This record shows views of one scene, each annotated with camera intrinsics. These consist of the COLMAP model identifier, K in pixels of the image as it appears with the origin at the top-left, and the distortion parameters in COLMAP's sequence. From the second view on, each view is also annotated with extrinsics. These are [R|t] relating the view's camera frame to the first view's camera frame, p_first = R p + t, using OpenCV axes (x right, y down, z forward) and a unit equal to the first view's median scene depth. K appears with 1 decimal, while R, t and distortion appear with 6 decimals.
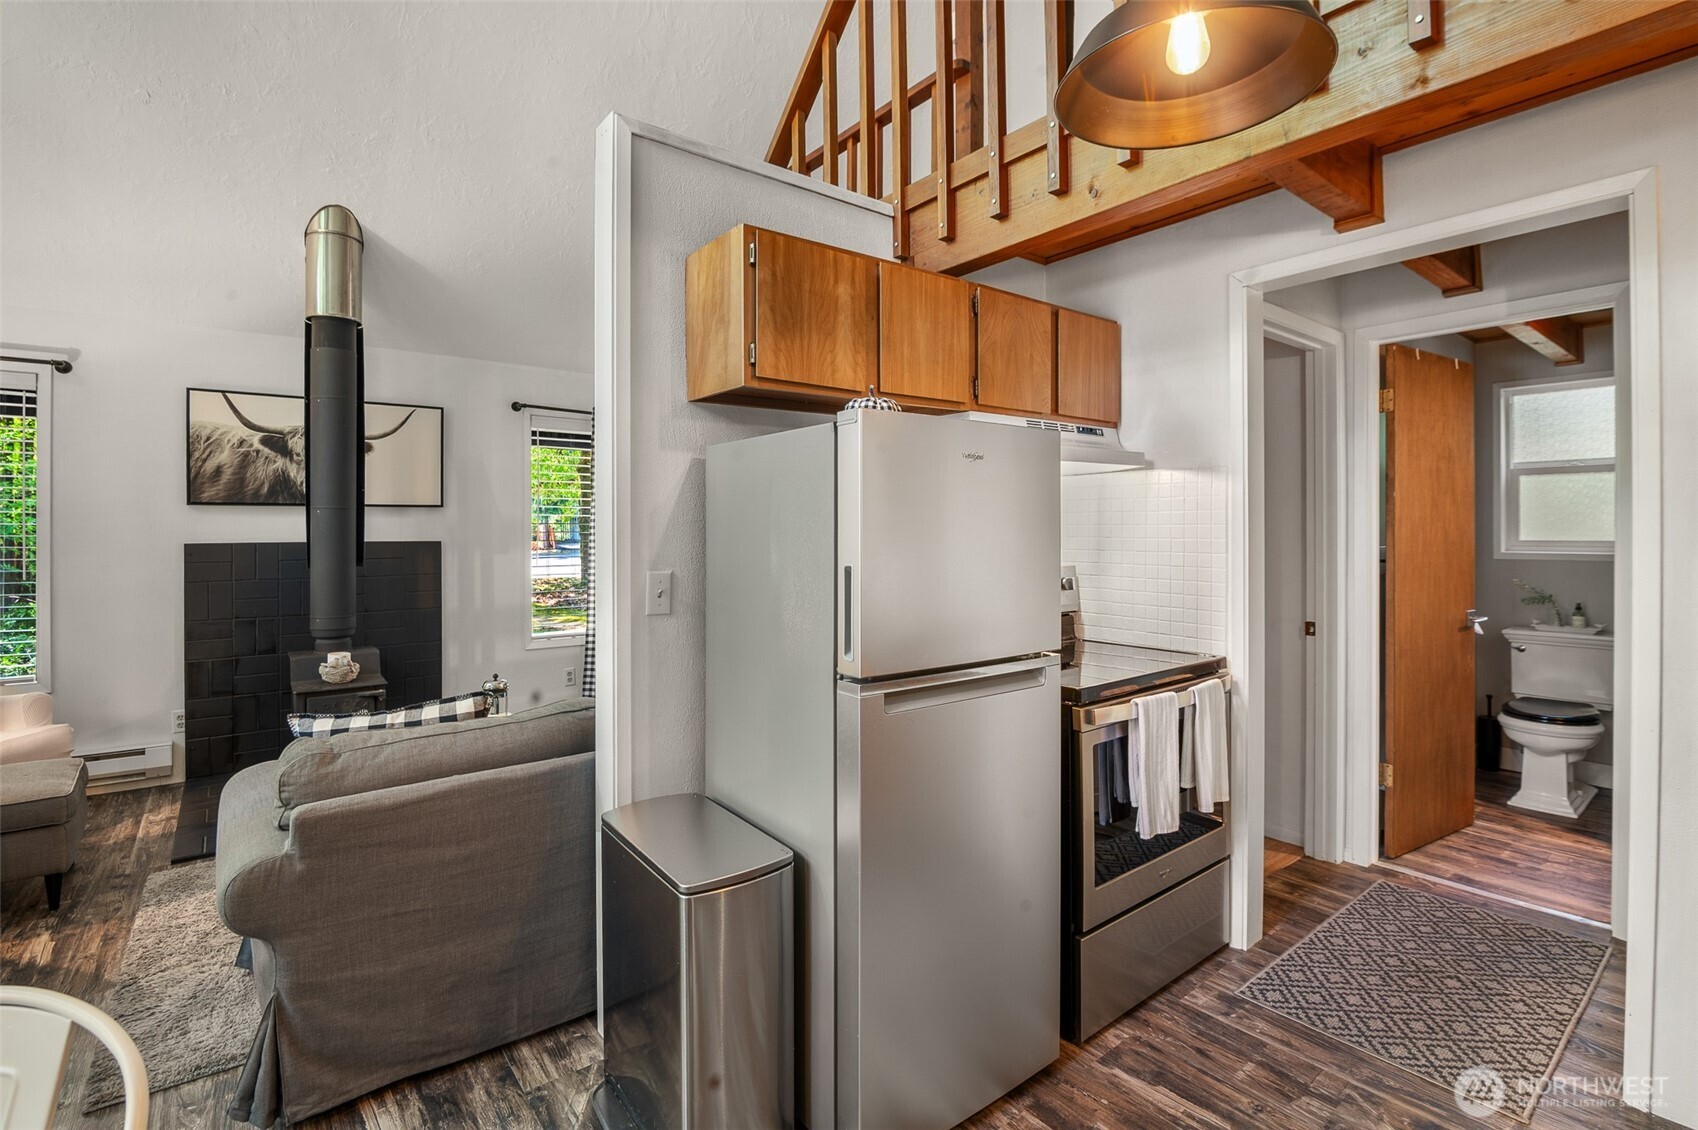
lens RADIAL K [[794.5, 0, 837.6], [0, 794.5, 527.9], [0, 0, 1]] dist [-0.014840, -0.001657]
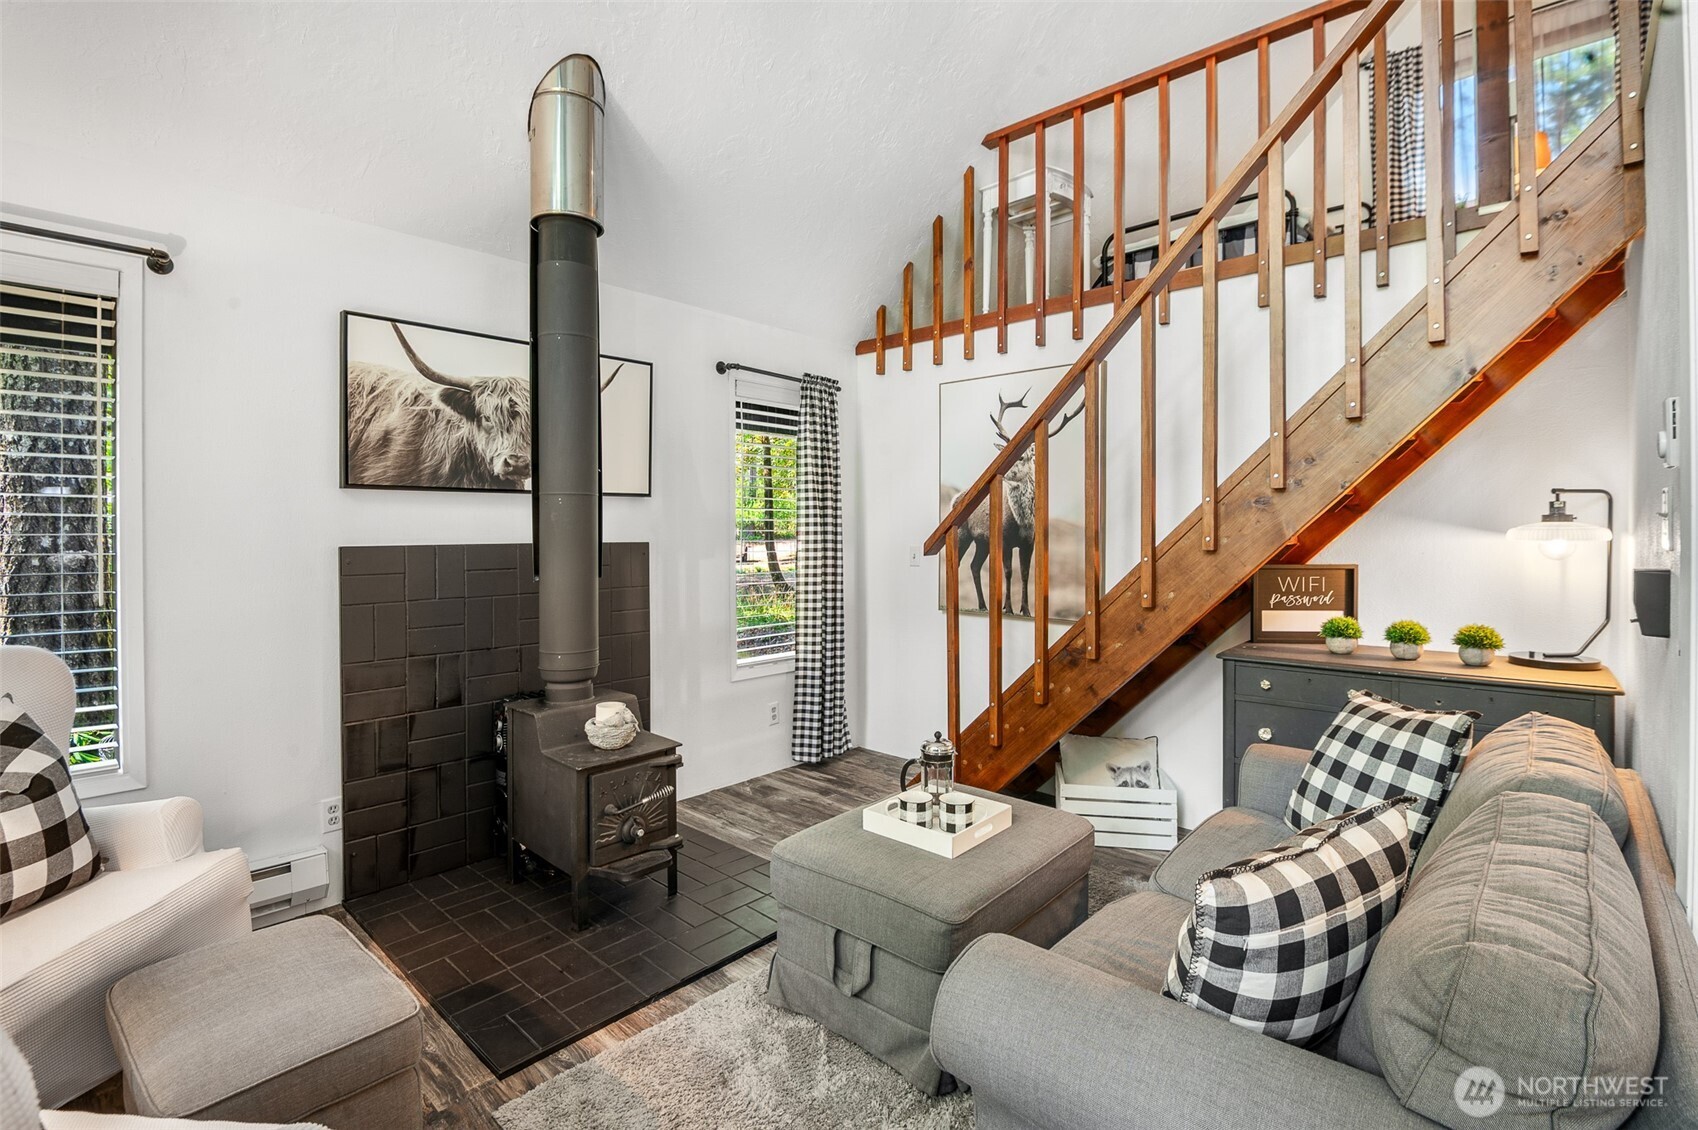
lens RADIAL K [[794.5, 0, 861.6], [0, 794.5, 539.6], [0, 0, 1]] dist [-0.014840, -0.001657]
pose [[0.985732, -0.003114, 0.168295, -0.501884], [0.000841, 0.999907, 0.013575, 0.004933], [-0.168322, -0.013240, 0.985643, 0.267109]]
